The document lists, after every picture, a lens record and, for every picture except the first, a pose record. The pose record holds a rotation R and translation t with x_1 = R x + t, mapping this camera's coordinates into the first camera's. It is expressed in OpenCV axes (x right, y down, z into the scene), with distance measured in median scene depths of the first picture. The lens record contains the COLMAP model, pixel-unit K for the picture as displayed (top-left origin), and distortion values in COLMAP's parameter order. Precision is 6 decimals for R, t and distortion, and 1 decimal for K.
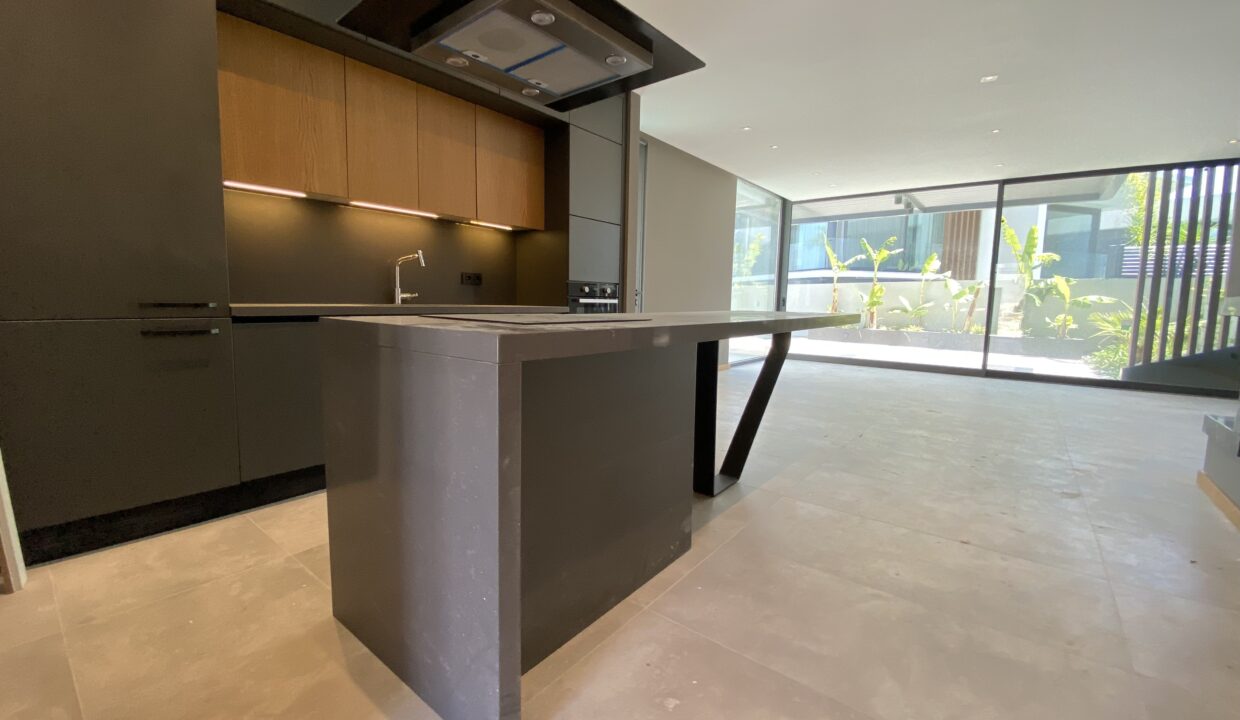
lens RADIAL K [[510.6, 0, 617.4], [0, 510.6, 357.0], [0, 0, 1]] dist [-0.015174, -0.003941]
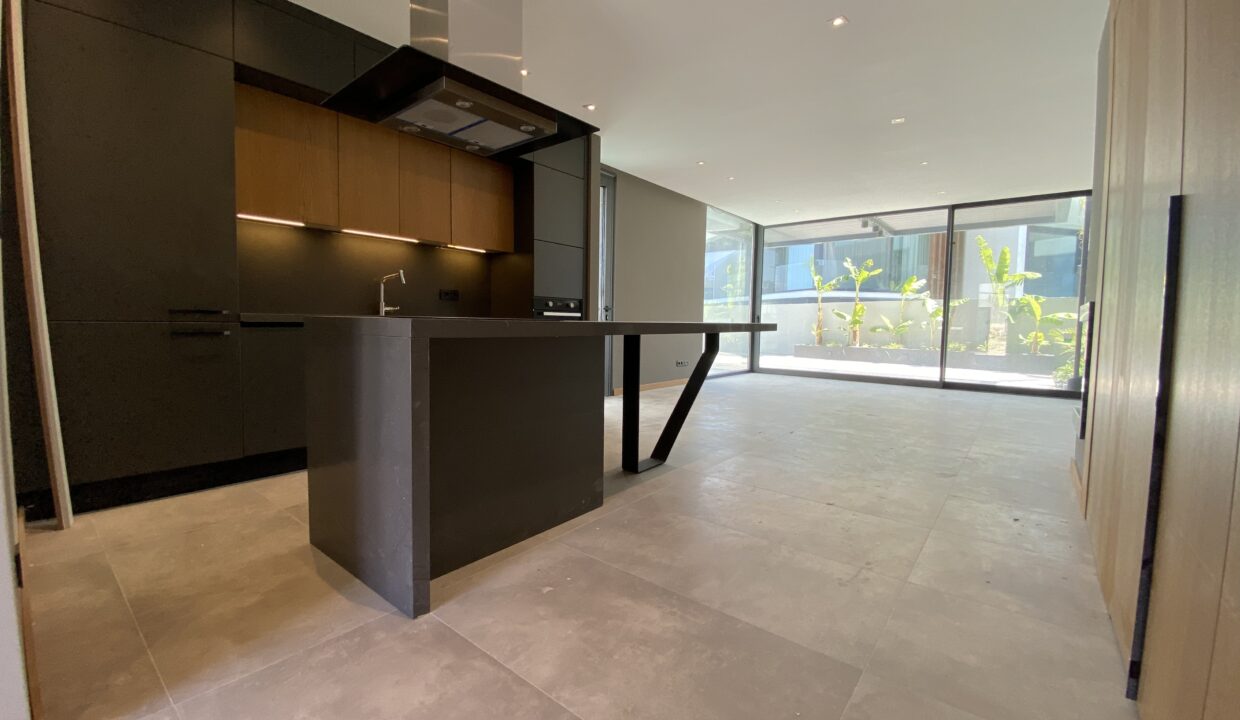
lens RADIAL K [[510.6, 0, 620.3], [0, 510.6, 358.2], [0, 0, 1]] dist [-0.015174, -0.003941]
pose [[0.999982, -0.001461, -0.005740, 0.140434], [0.001229, 0.999186, -0.040321, 0.047311], [0.005794, 0.040313, 0.999170, -0.184091]]
